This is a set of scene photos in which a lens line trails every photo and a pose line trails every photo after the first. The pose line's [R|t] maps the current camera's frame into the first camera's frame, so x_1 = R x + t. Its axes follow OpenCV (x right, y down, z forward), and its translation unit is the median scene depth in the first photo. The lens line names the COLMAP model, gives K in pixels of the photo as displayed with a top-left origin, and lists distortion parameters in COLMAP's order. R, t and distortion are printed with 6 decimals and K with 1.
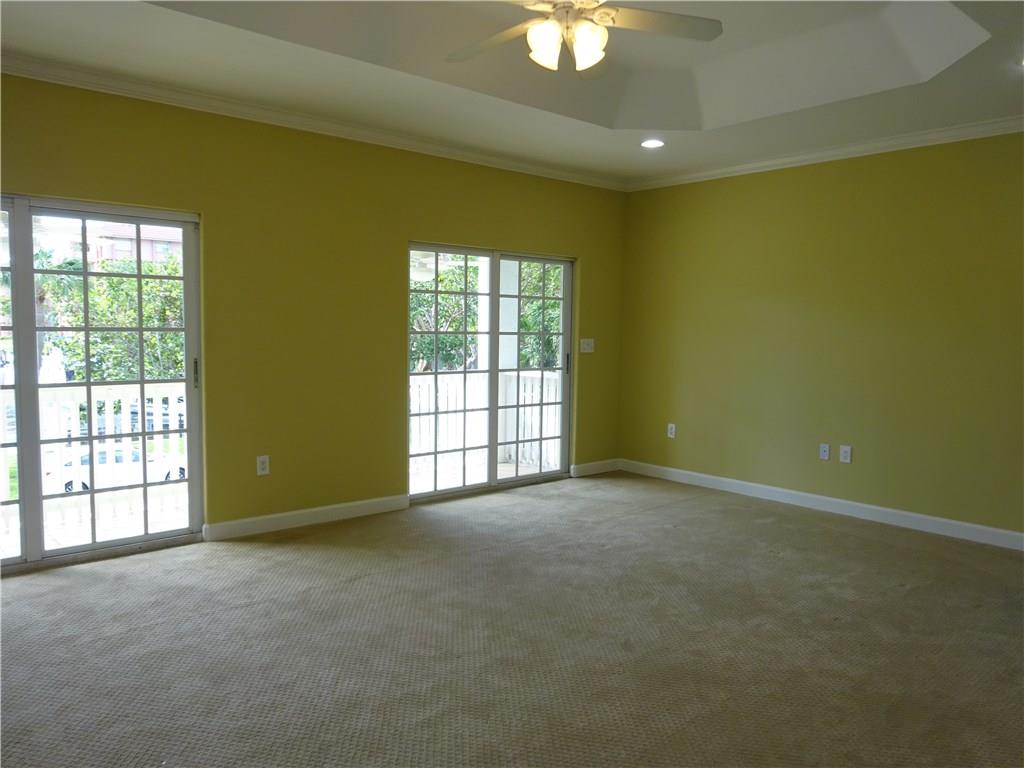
lens RADIAL K [[756.7, 0, 512.2], [0, 756.7, 390.1], [0, 0, 1]] dist [0.011901, -0.005842]
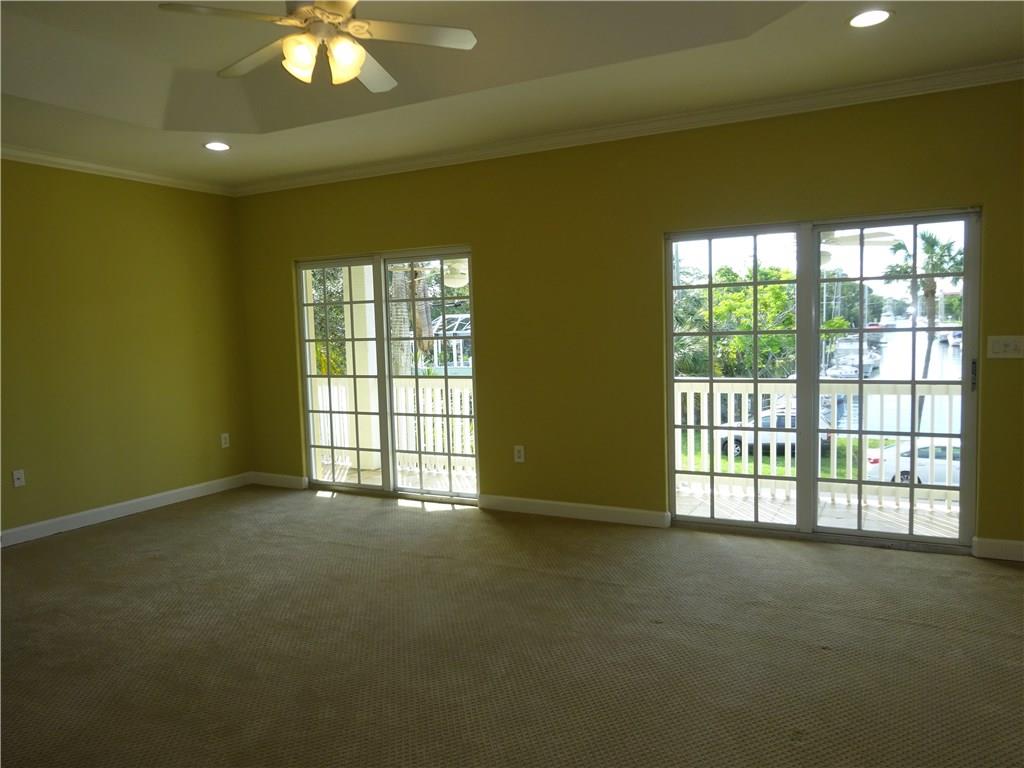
lens RADIAL K [[721.4, 0, 512.5], [0, 721.4, 390.5], [0, 0, 1]] dist [-0.032325, 0.000223]
pose [[0.362077, 0.052787, -0.930652, 0.732075], [-0.046248, 0.998183, 0.038624, -0.041117], [0.931000, 0.029056, 0.363860, 0.635411]]
